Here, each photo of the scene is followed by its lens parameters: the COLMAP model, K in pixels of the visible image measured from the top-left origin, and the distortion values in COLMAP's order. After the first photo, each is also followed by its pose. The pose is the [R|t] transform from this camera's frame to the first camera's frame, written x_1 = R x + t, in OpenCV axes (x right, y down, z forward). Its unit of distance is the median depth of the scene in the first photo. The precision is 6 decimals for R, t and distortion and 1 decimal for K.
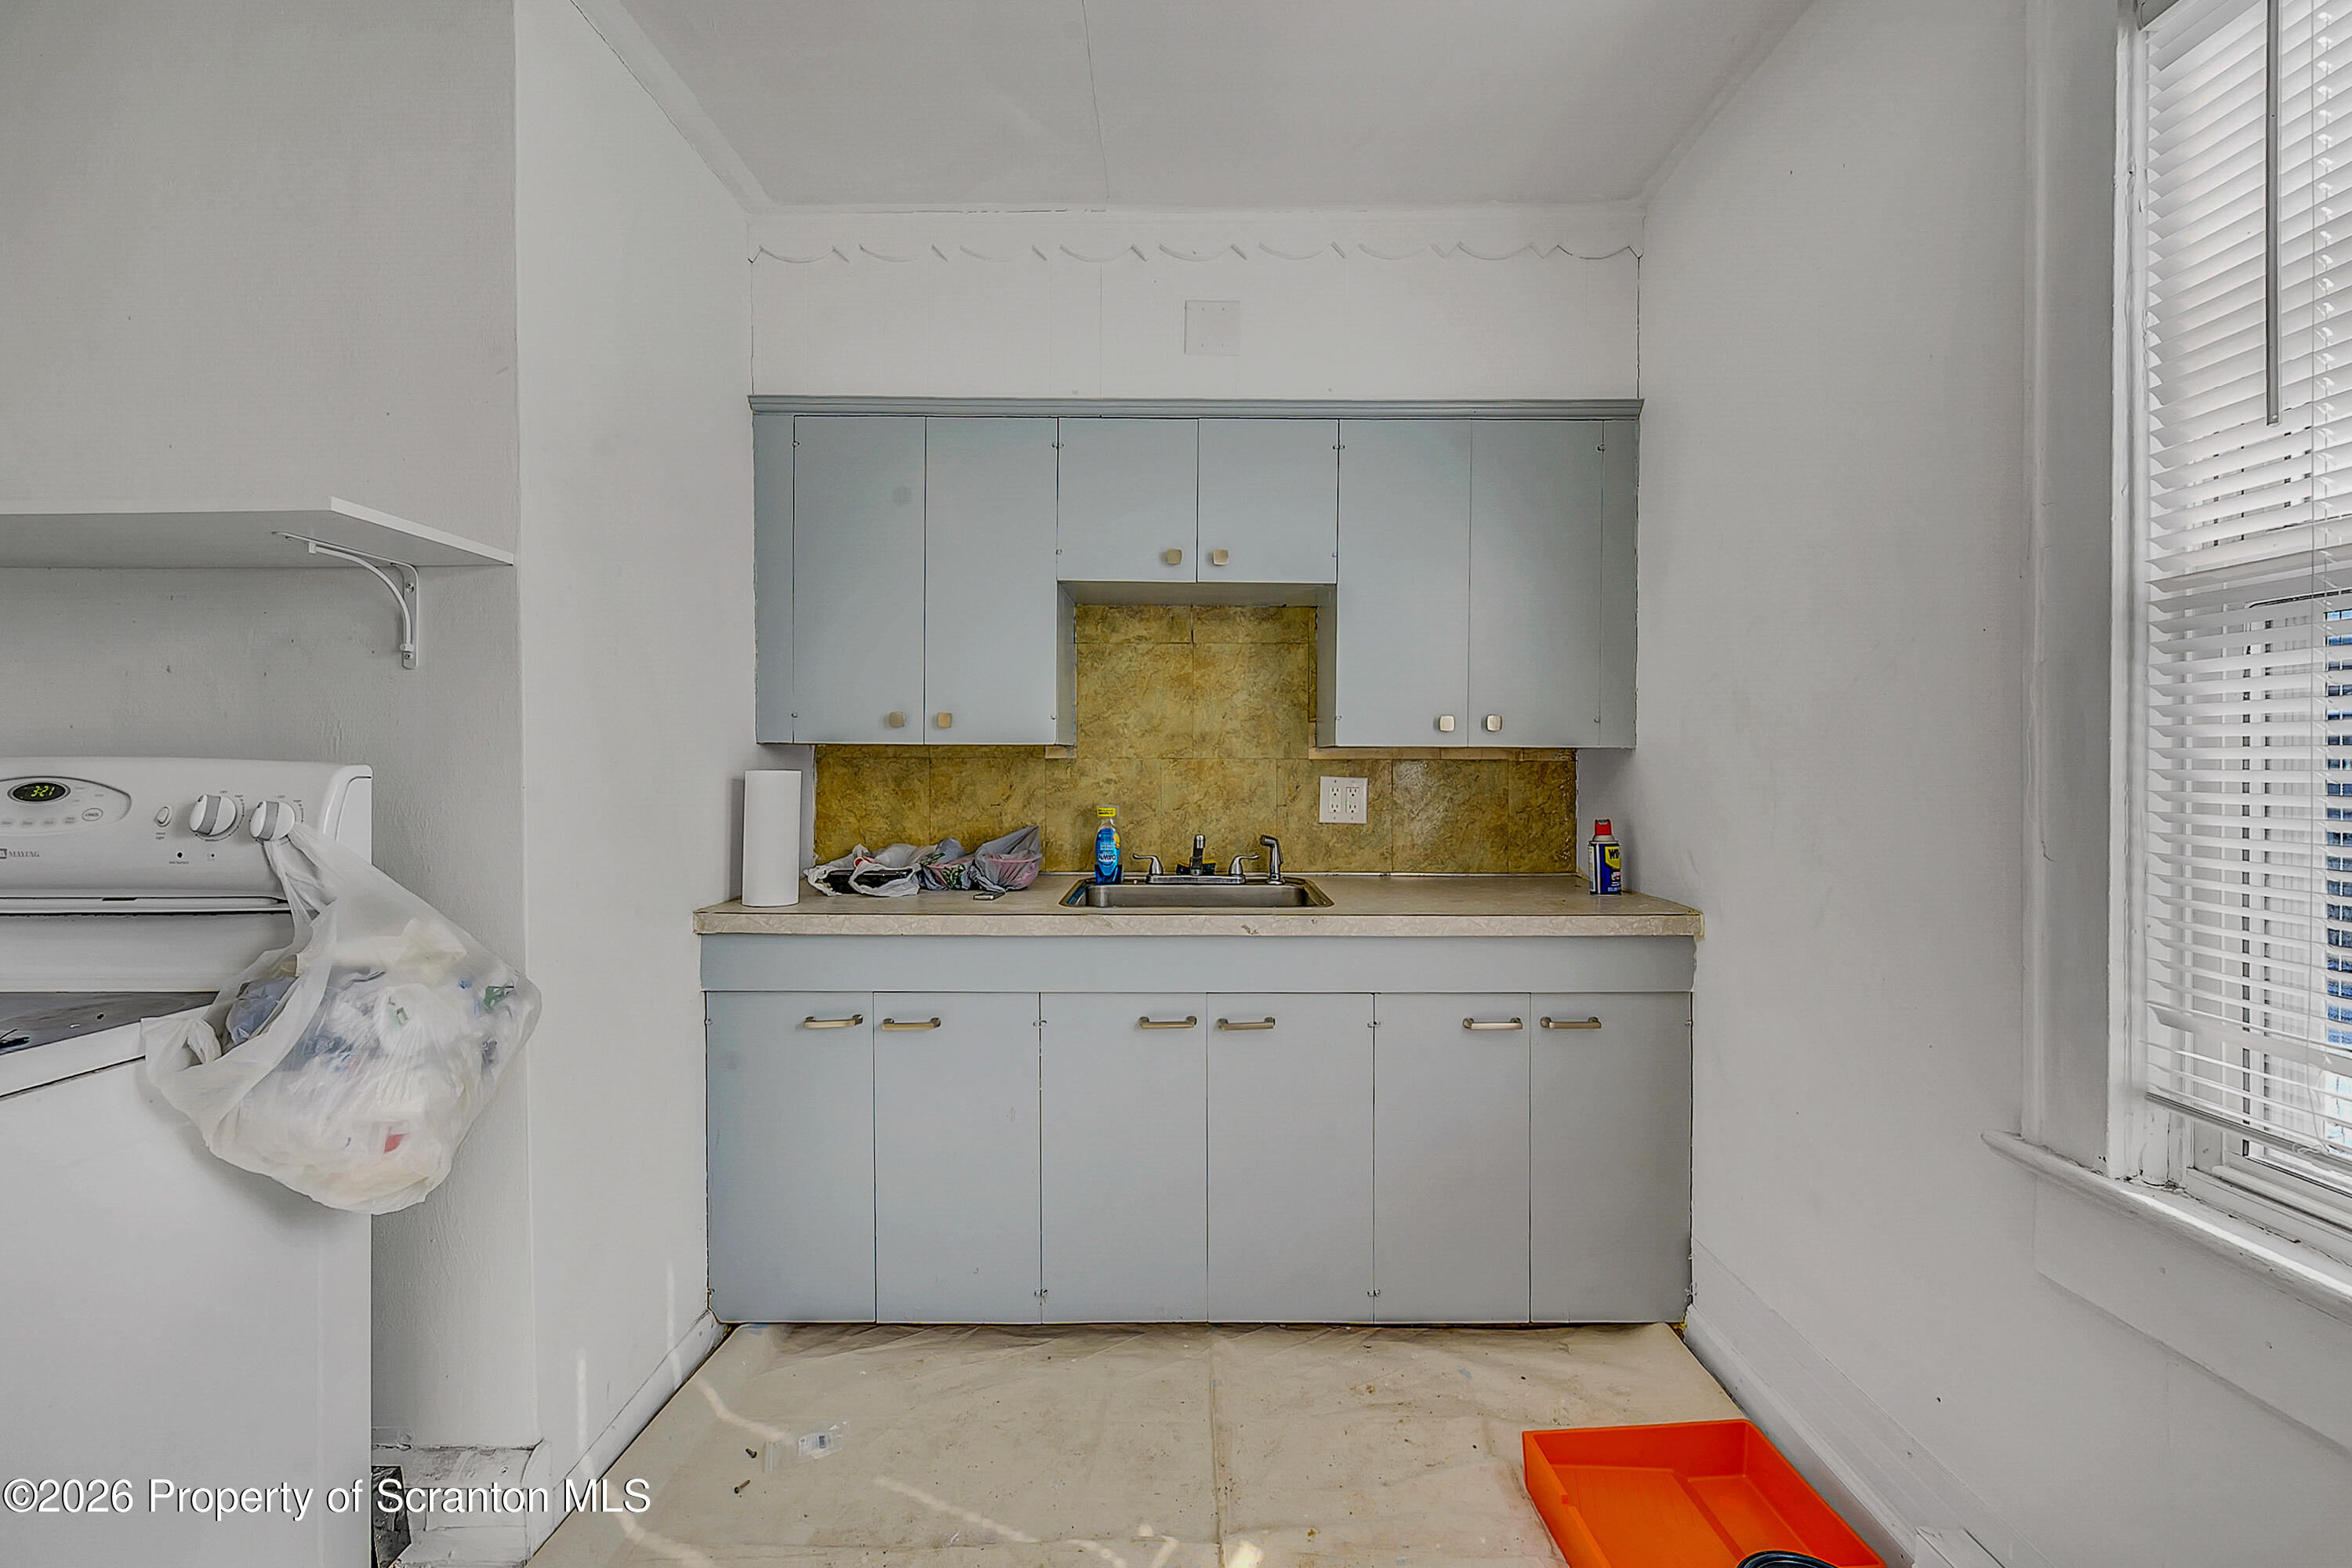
lens RADIAL K [[961.0, 0, 1176.0], [0, 961.0, 784.0], [0, 0, 1]] dist [0.000679, 0.000065]
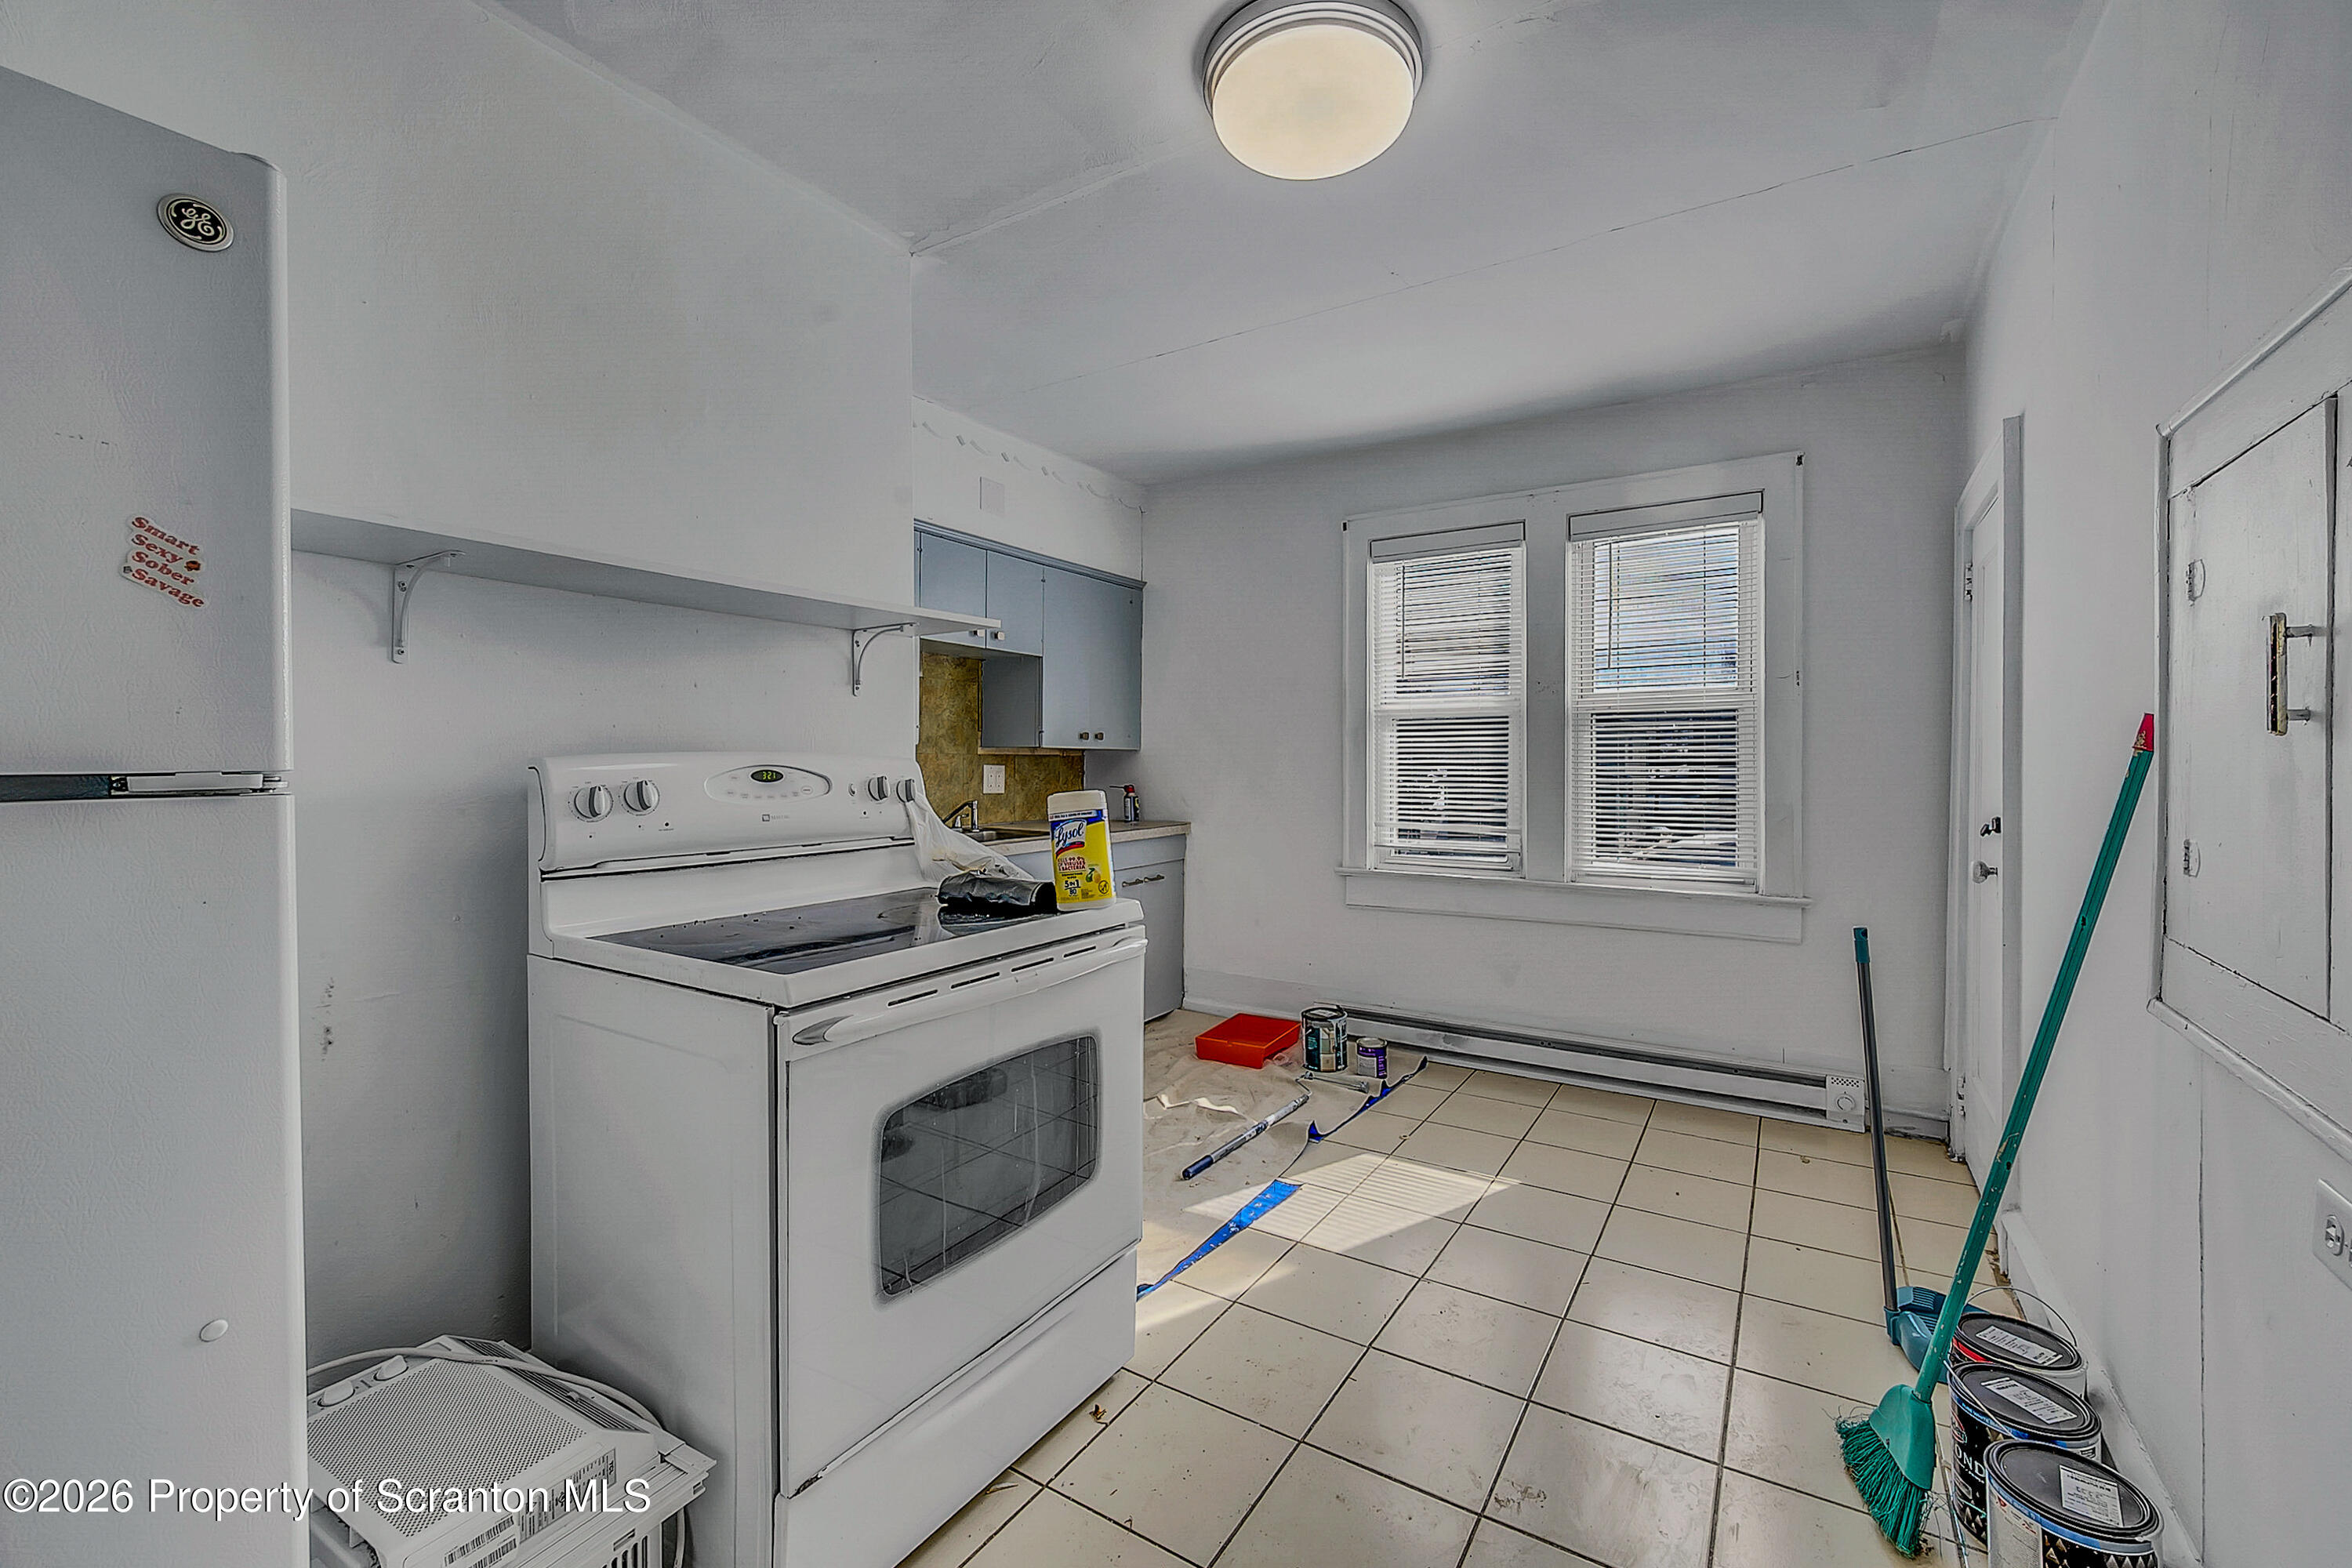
lens RADIAL K [[961.0, 0, 1176.0], [0, 961.0, 784.0], [0, 0, 1]] dist [0.000679, 0.000065]
pose [[0.532566, -0.020084, 0.846150, -1.247520], [0.012089, 0.999797, 0.016122, 0.002736], [-0.846302, 0.001643, 0.532701, -0.174206]]
